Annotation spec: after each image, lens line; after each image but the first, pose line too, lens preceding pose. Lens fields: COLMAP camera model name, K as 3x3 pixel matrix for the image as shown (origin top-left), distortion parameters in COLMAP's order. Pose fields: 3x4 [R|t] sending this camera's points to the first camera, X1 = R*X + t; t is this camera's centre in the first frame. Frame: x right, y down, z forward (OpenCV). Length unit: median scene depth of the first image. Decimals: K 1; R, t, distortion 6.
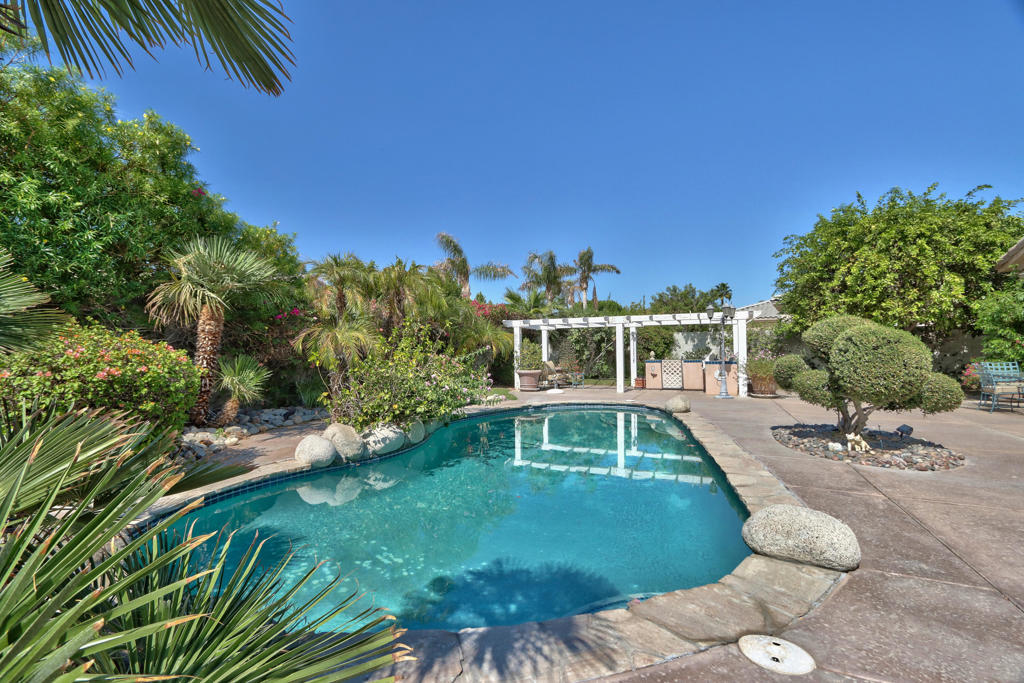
lens RADIAL K [[471.2, 0, 512.0], [0, 471.2, 341.5], [0, 0, 1]] dist [-0.014537, 0.000357]
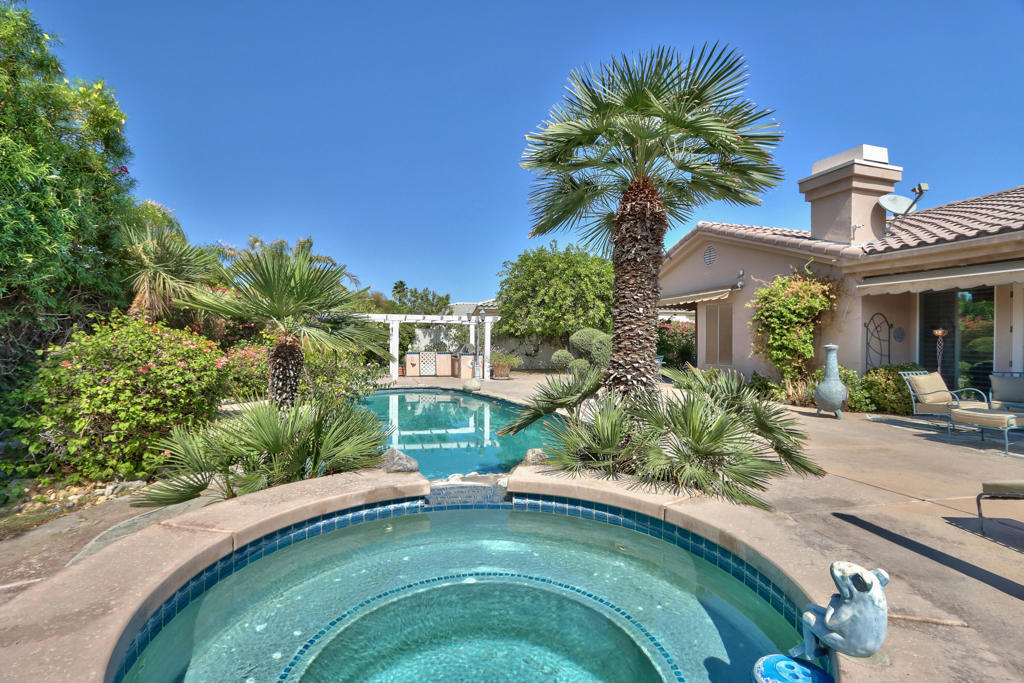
lens RADIAL K [[471.2, 0, 512.0], [0, 471.2, 341.5], [0, 0, 1]] dist [-0.014537, 0.000357]
pose [[0.774342, 0.013783, 0.632617, -0.348759], [-0.026251, 0.999602, 0.010354, -0.008741], [-0.632223, -0.024624, 0.774395, -0.109936]]
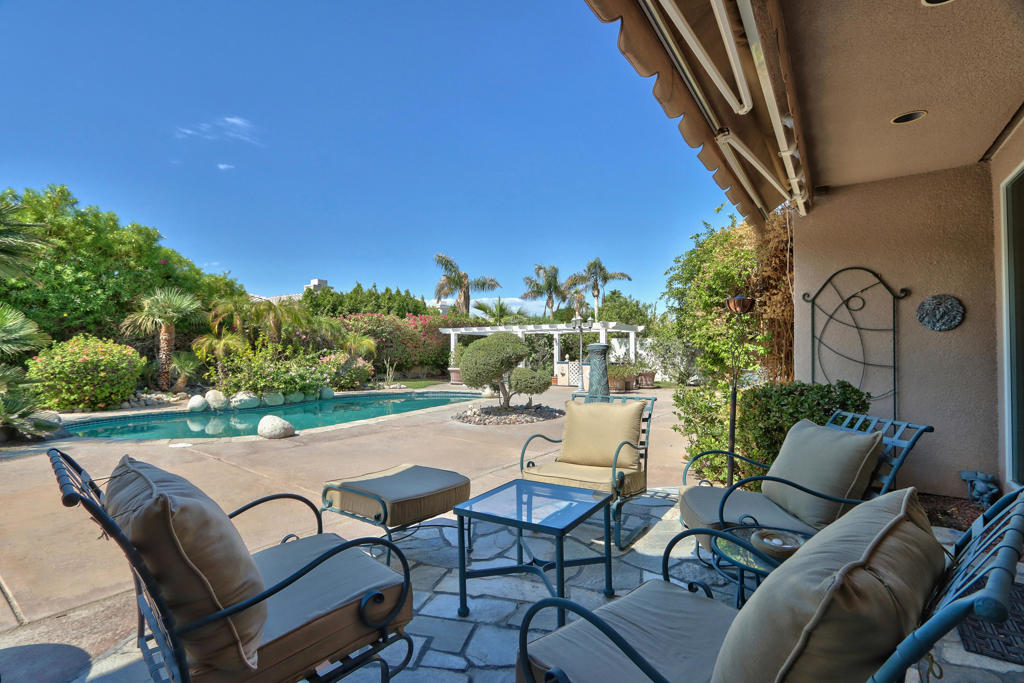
lens RADIAL K [[471.2, 0, 512.0], [0, 471.2, 341.5], [0, 0, 1]] dist [-0.014537, 0.000357]
pose [[0.981666, 0.006501, -0.190497, 0.537437], [-0.007348, 0.999966, -0.003740, -0.008094], [0.190466, 0.005072, 0.981681, -0.277484]]
